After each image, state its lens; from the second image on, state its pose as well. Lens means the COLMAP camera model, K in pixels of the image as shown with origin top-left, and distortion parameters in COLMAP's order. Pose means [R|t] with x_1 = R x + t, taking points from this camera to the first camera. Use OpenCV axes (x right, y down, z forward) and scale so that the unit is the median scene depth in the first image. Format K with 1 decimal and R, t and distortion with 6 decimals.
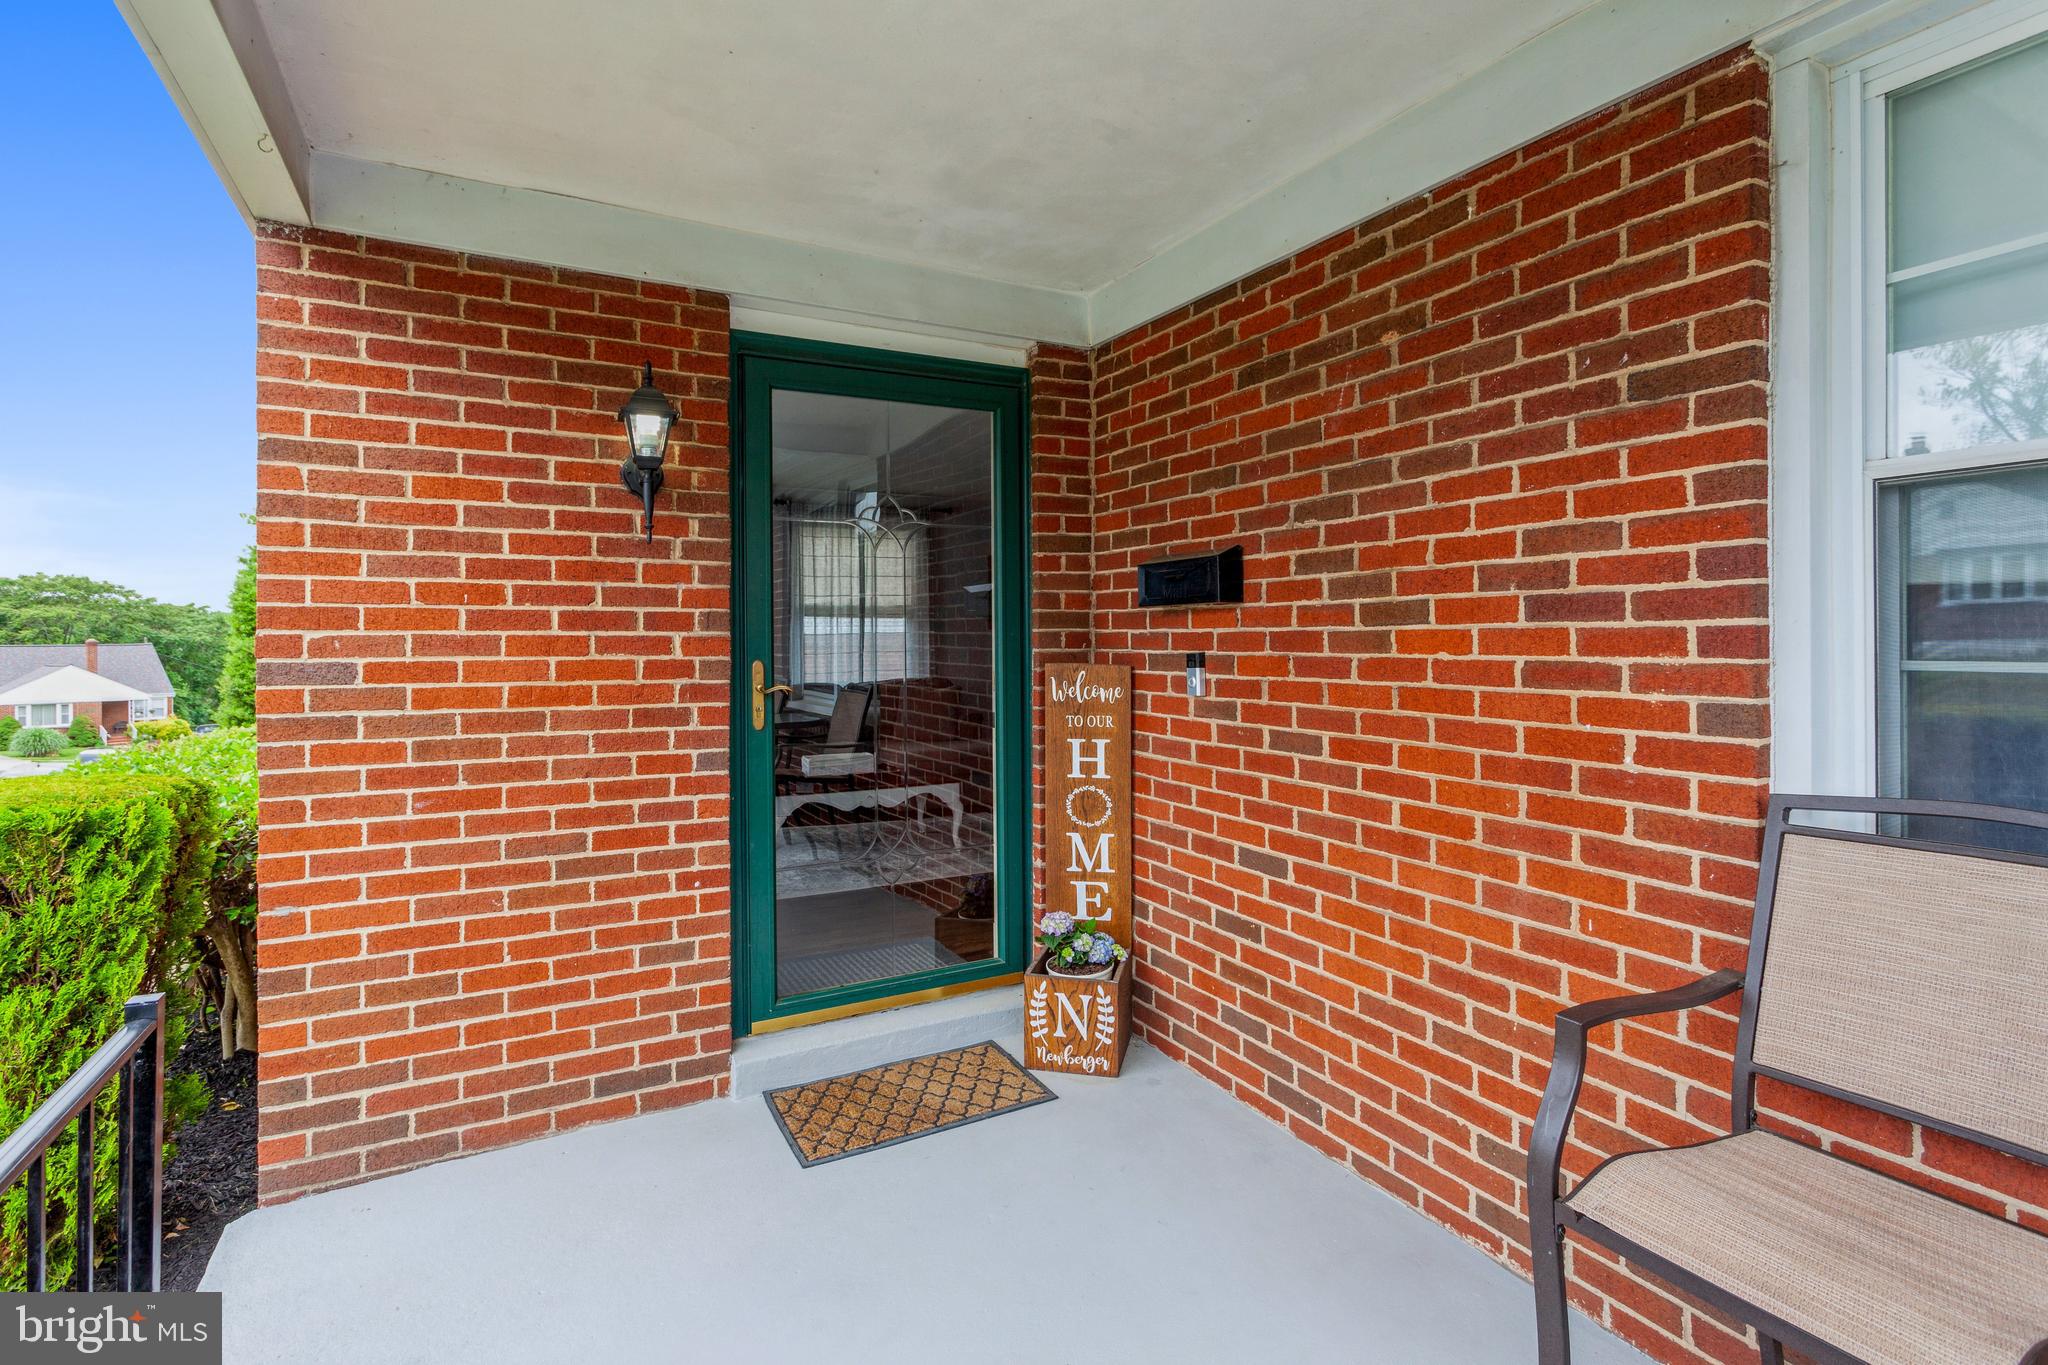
lens RADIAL K [[1016.4, 0, 1029.8], [0, 1016.4, 651.6], [0, 0, 1]] dist [-0.003001, 0.000654]
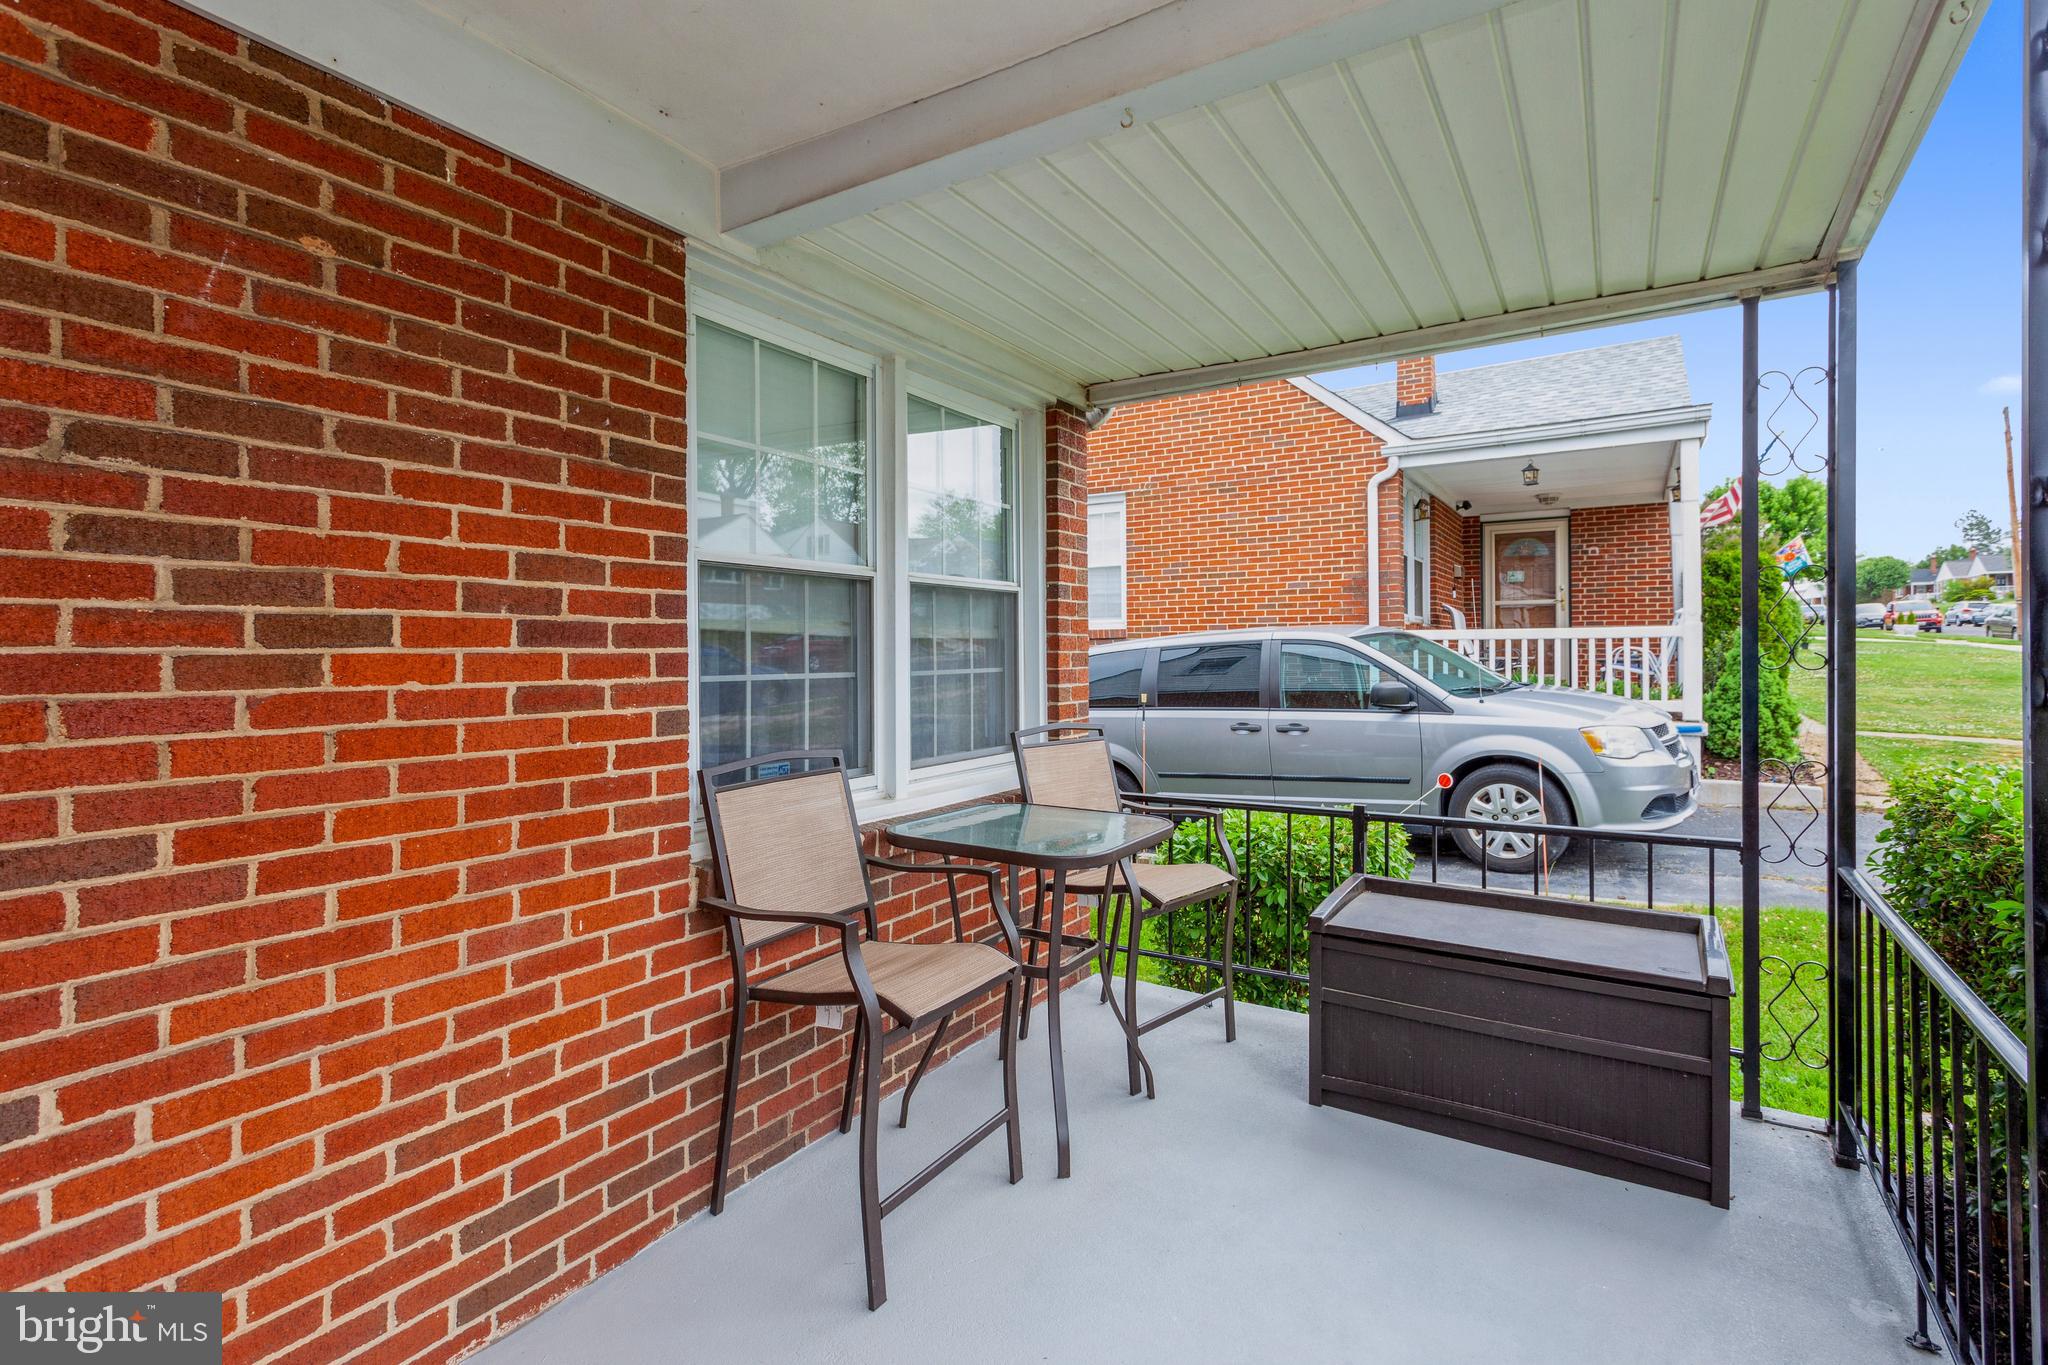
lens RADIAL K [[1016.4, 0, 1029.8], [0, 1016.4, 651.6], [0, 0, 1]] dist [-0.003001, 0.000654]
pose [[-0.531040, 0.004639, 0.847334, -0.594696], [0.013497, 0.999904, 0.002985, -0.020865], [-0.847239, 0.013022, -0.531052, 1.097971]]
